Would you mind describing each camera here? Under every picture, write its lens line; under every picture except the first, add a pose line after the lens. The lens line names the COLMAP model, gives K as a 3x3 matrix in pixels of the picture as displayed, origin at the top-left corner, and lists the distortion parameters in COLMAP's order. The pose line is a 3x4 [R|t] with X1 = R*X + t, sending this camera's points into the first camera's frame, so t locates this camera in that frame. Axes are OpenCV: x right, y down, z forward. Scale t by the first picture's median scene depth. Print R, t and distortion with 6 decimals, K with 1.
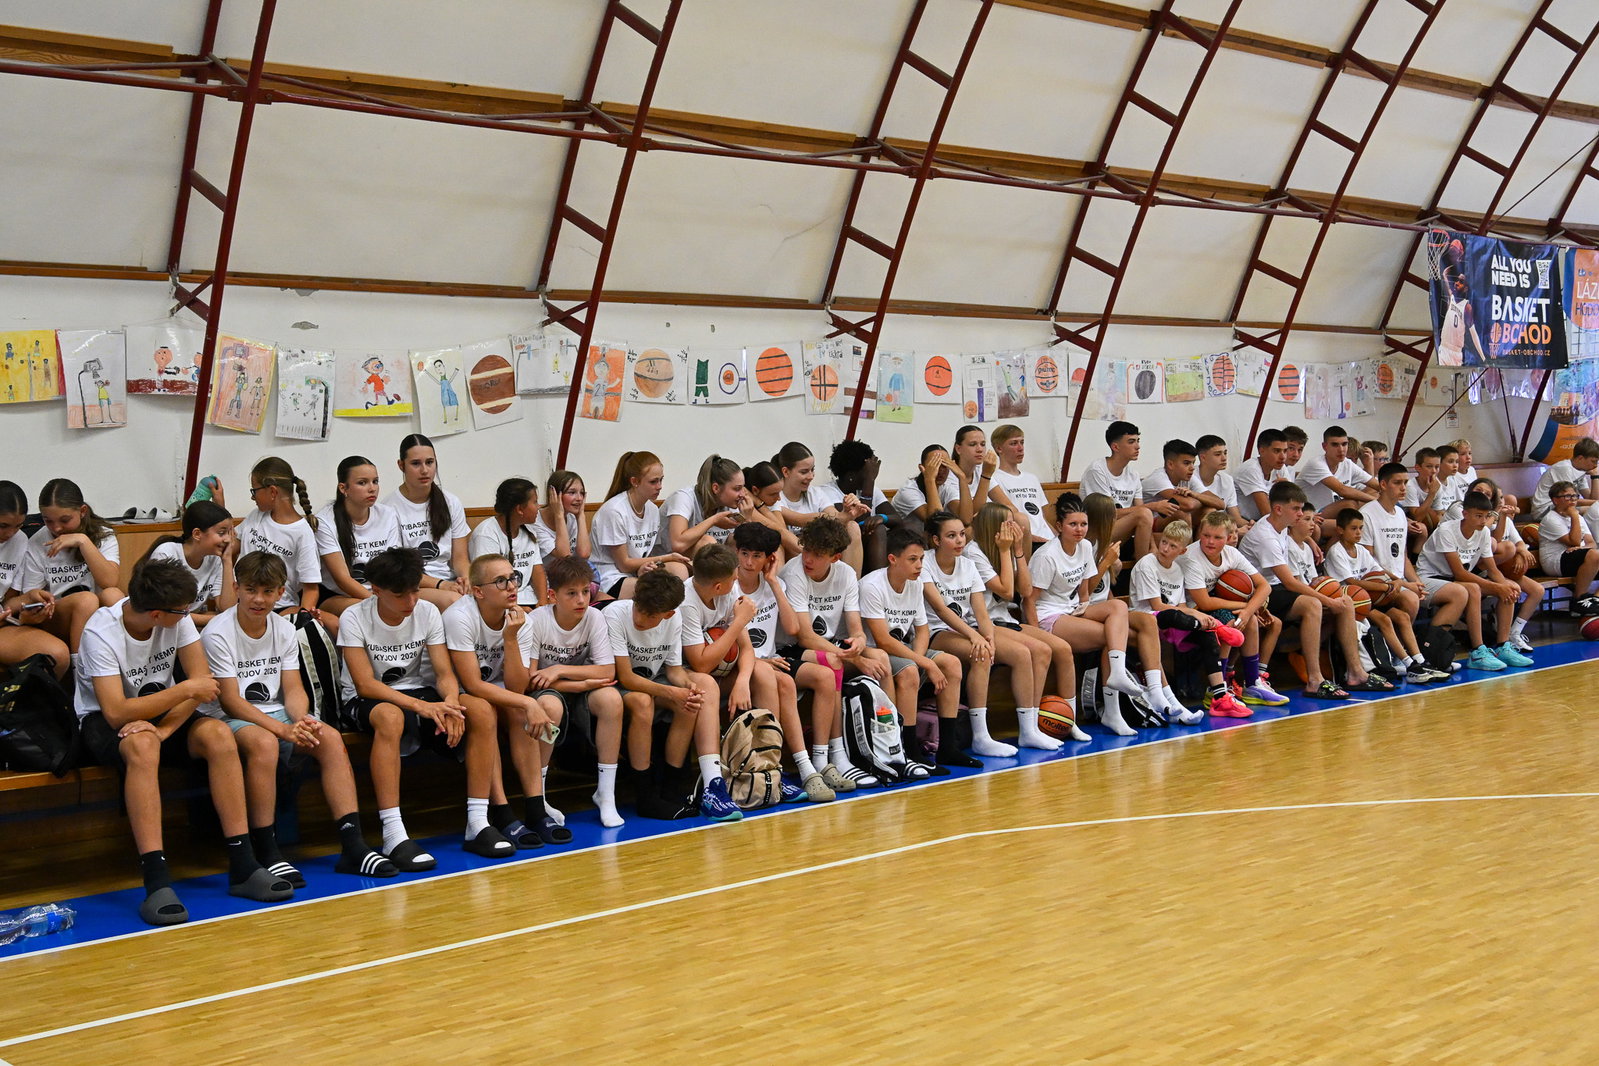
lens RADIAL K [[1980.4, 0, 801.8], [0, 1980.4, 512.1], [0, 0, 1]] dist [0.004846, -0.008924]
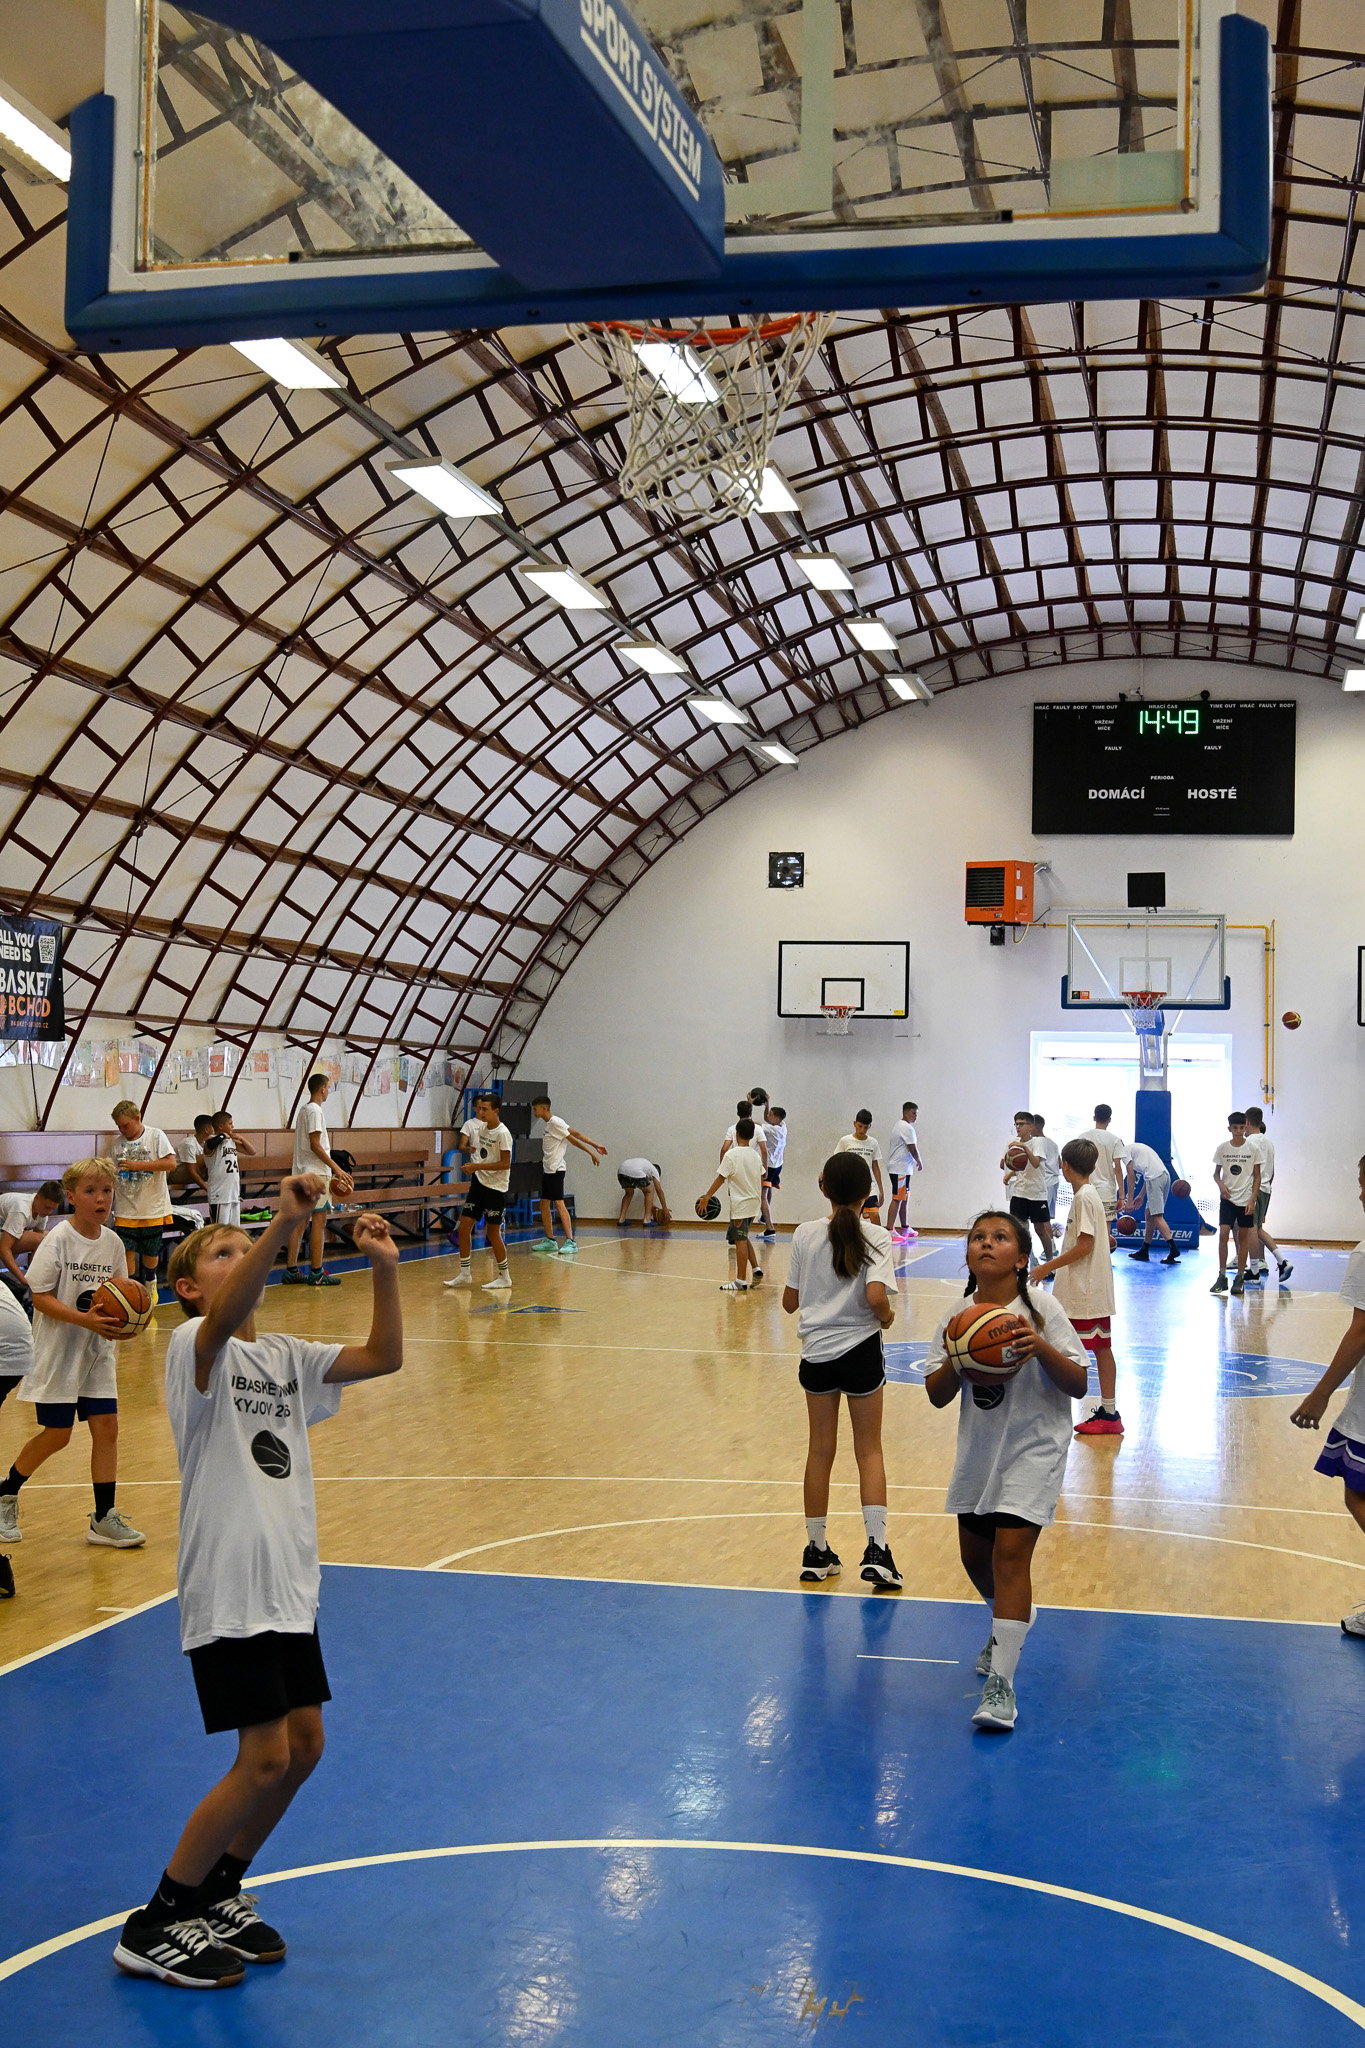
lens RADIAL K [[2536.5, 0, 682.5], [0, 2536.5, 1024.0], [0, 0, 1]] dist [0.004846, -0.008924]
pose [[0.746293, 0.039128, 0.664466, -0.976319], [0.007706, 0.997696, -0.067405, 0.043773], [-0.665573, 0.055424, 0.744272, -0.814698]]
